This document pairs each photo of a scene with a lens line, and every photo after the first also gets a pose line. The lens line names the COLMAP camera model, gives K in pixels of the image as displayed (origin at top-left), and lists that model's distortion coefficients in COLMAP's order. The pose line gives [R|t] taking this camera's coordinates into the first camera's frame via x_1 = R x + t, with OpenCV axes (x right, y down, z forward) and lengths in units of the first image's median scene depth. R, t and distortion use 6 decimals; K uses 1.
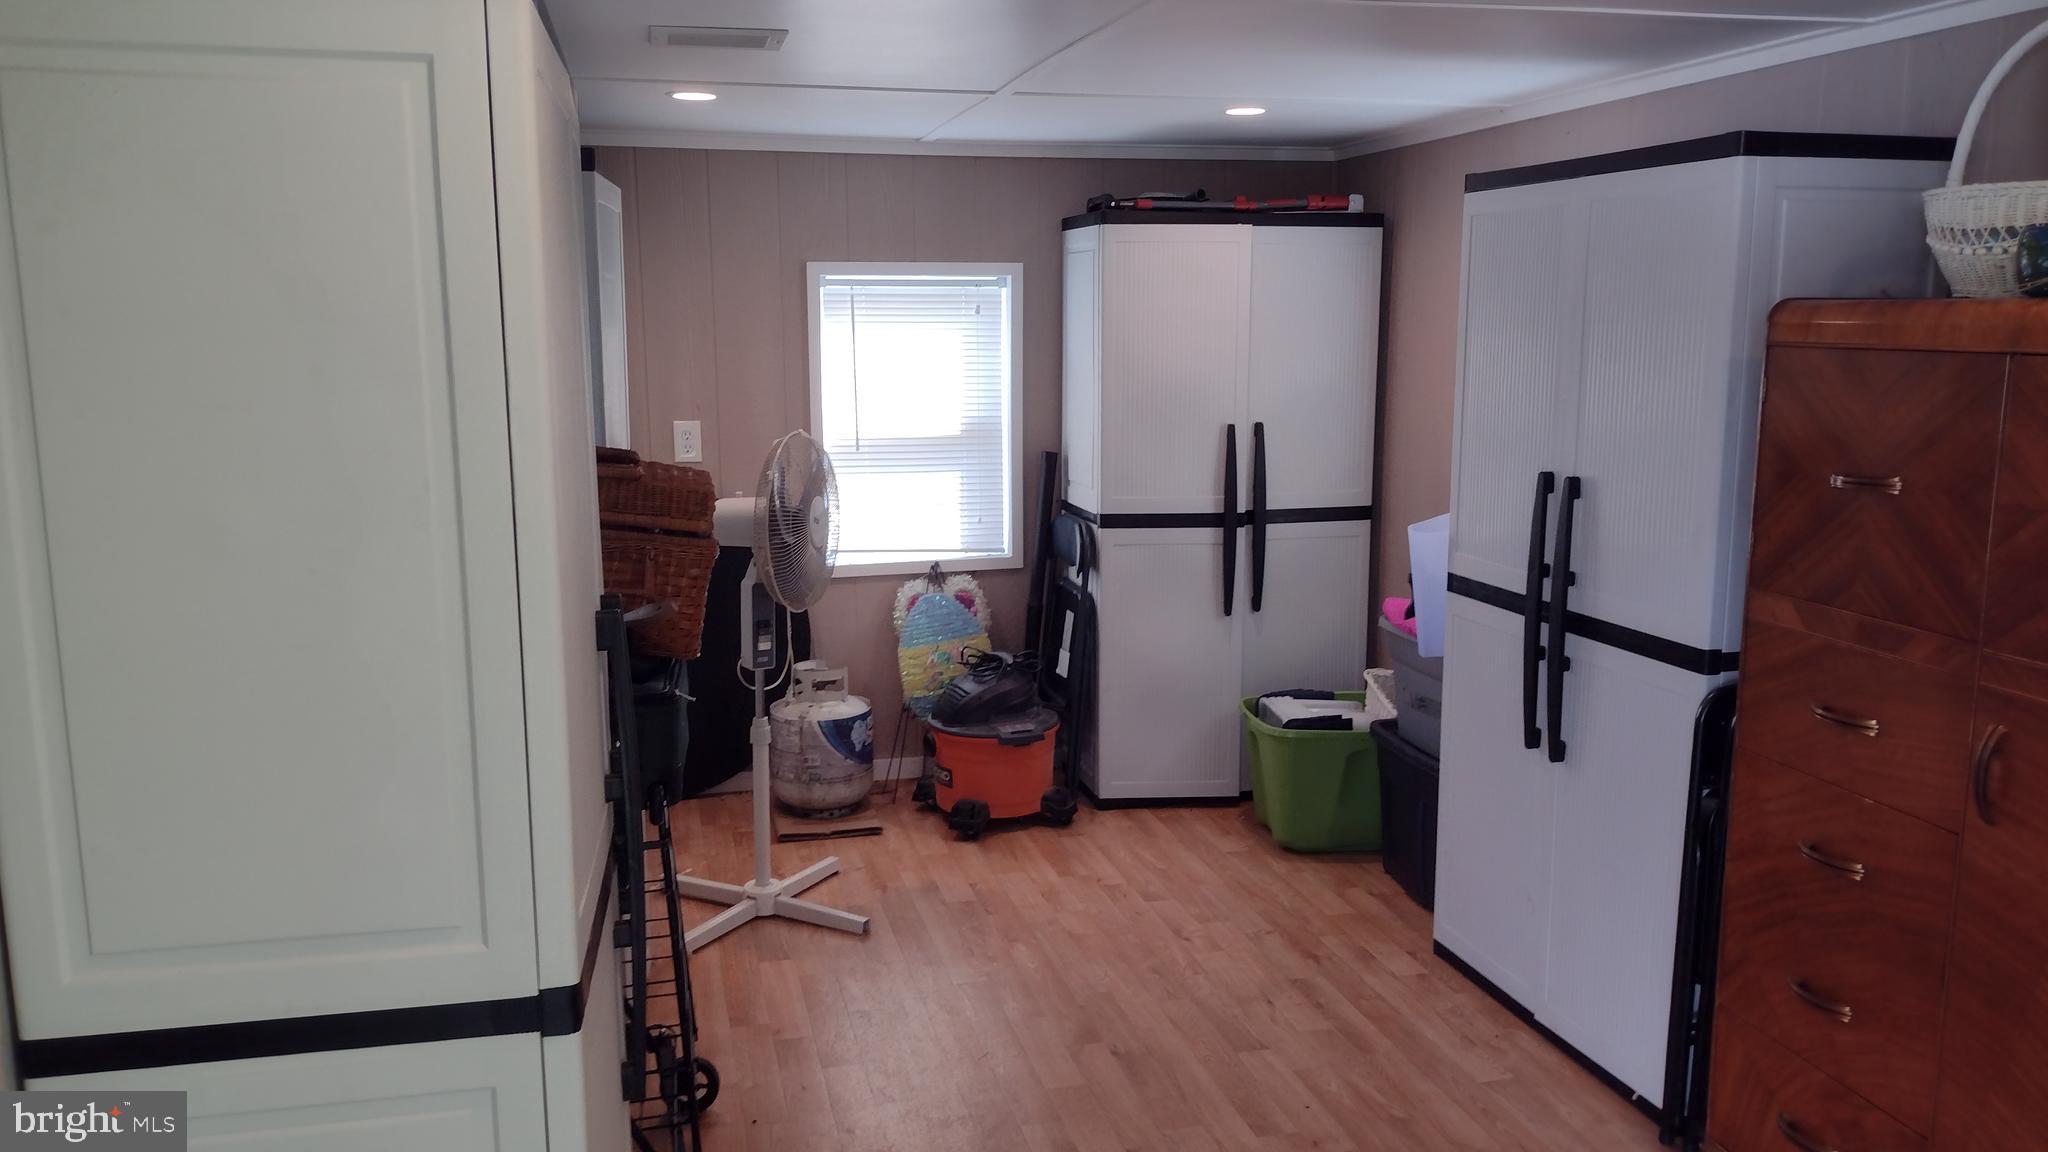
lens RADIAL K [[1526.3, 0, 1035.4], [0, 1526.3, 575.6], [0, 0, 1]] dist [0.092910, -0.150861]
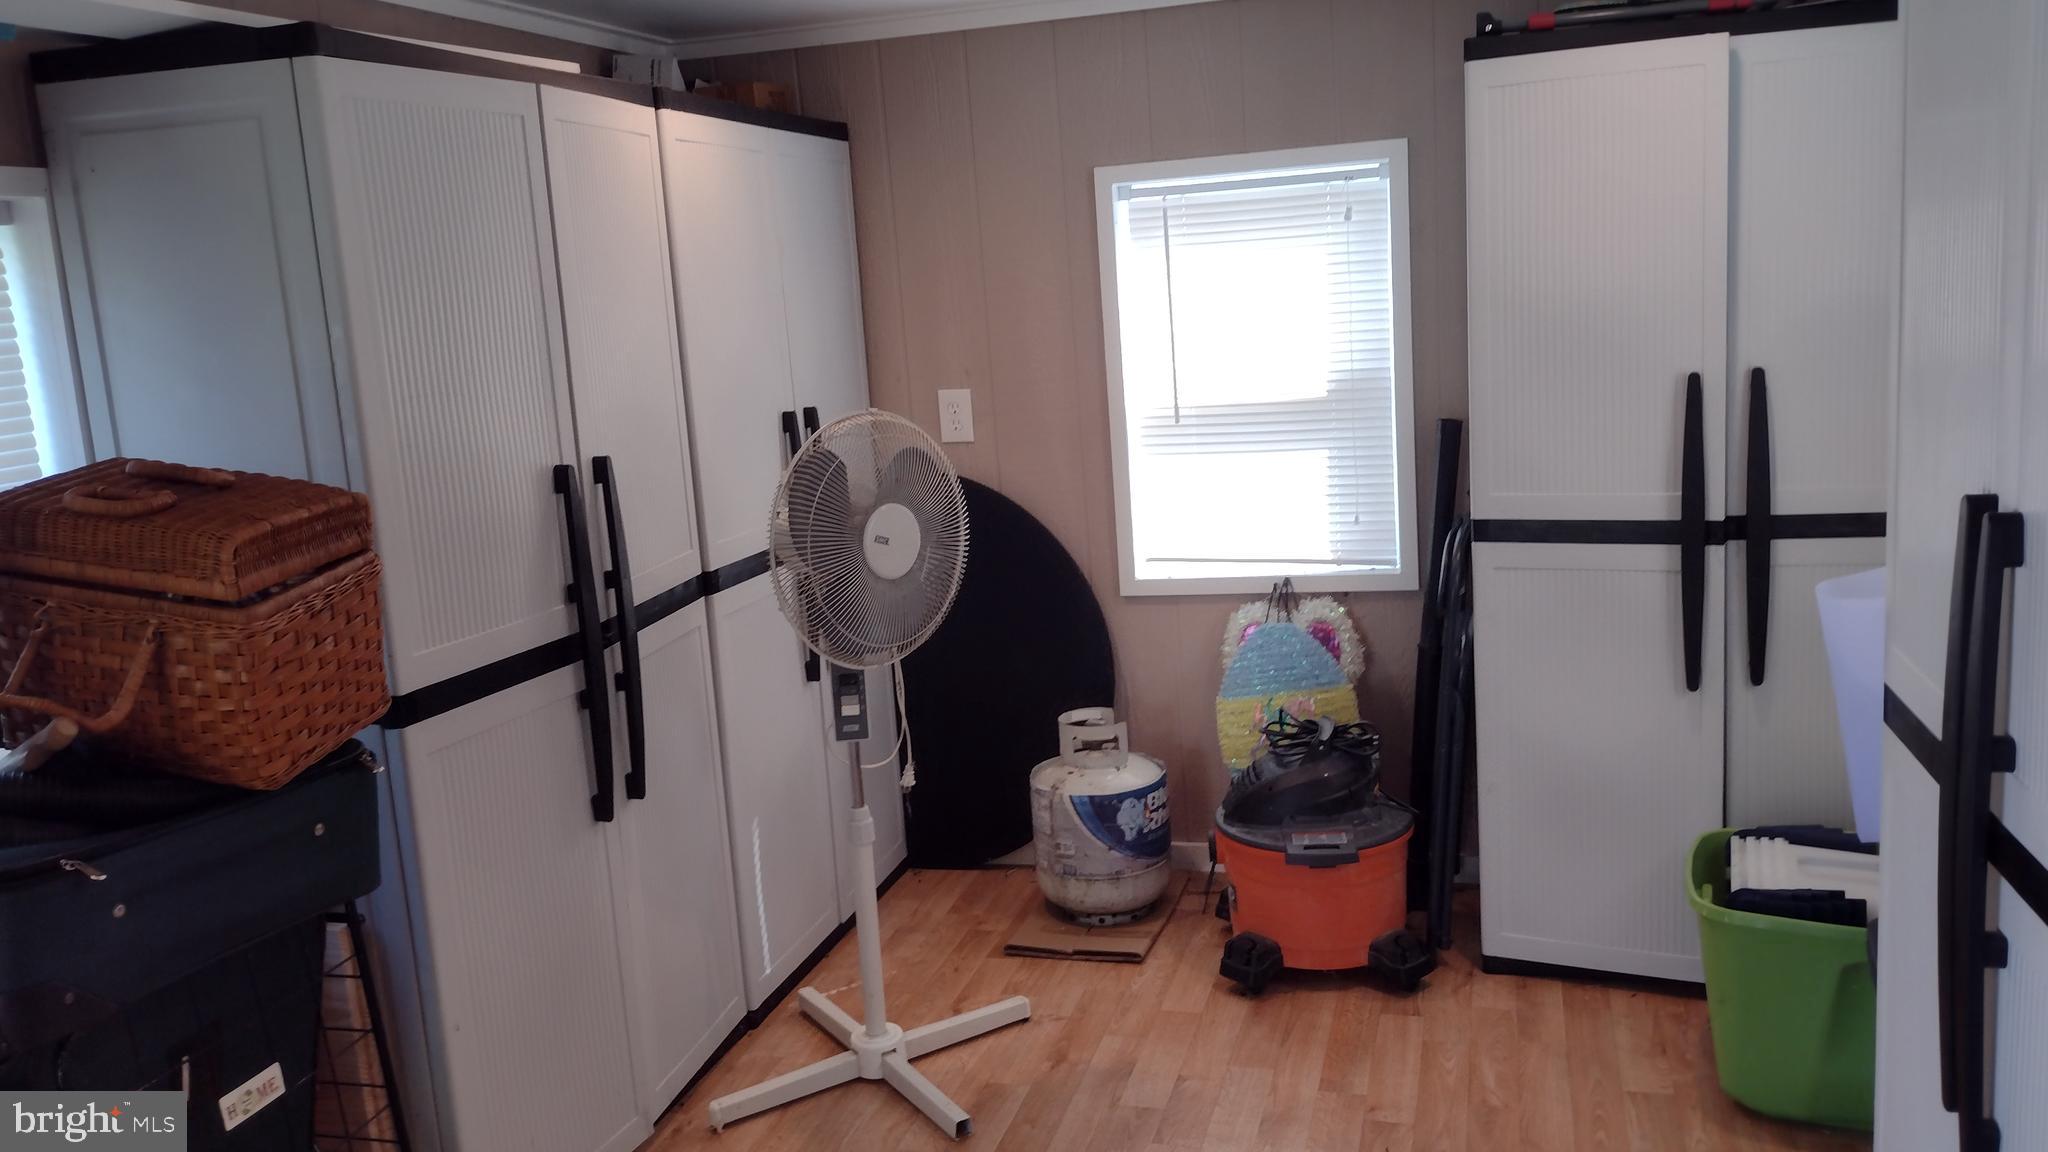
lens RADIAL K [[1609.9, 0, 1017.7], [0, 1609.9, 571.7], [0, 0, 1]] dist [0.106835, -0.199605]
pose [[0.867720, 0.033011, -0.495955, 0.213710], [-0.019466, 0.999284, 0.032454, -0.036488], [0.496671, -0.018506, 0.867741, 0.311681]]
